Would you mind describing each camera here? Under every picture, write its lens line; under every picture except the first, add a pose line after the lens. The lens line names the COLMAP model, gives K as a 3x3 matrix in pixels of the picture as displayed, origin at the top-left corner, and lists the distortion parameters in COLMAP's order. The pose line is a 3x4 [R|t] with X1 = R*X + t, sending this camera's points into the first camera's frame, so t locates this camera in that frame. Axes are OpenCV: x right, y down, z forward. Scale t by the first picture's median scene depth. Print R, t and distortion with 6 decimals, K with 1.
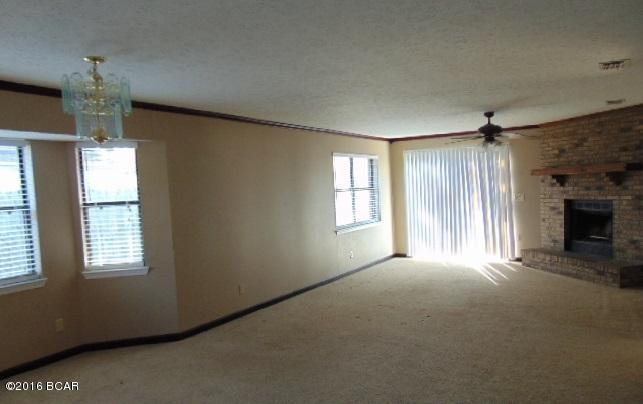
lens RADIAL K [[505.3, 0, 321.9], [0, 505.3, 205.7], [0, 0, 1]] dist [-0.002290, -0.001723]
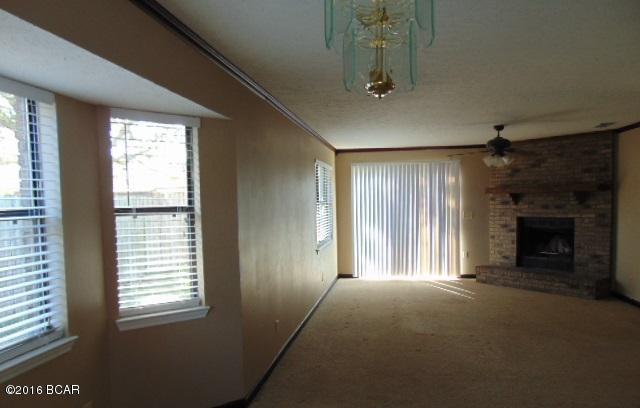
lens RADIAL K [[501.0, 0, 328.5], [0, 501.0, 223.2], [0, 0, 1]] dist [-0.004947, 0.018803]
pose [[0.918619, 0.009015, 0.395042, -0.345561], [-0.007224, 0.999956, -0.006020, 0.010873], [-0.395079, 0.002676, 0.918643, 0.245784]]
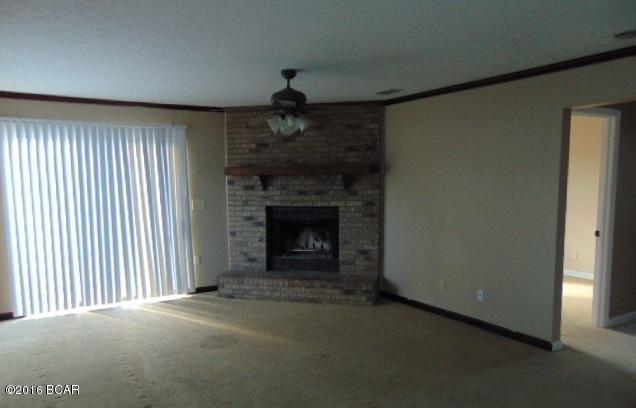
lens RADIAL K [[497.9, 0, 330.4], [0, 497.9, 223.2], [0, 0, 1]] dist [-0.004947, 0.018803]
pose [[0.452204, -0.038234, 0.891094, -0.212169], [0.022619, 0.999251, 0.031397, -0.010496], [-0.891627, 0.005958, 0.452731, 0.667129]]
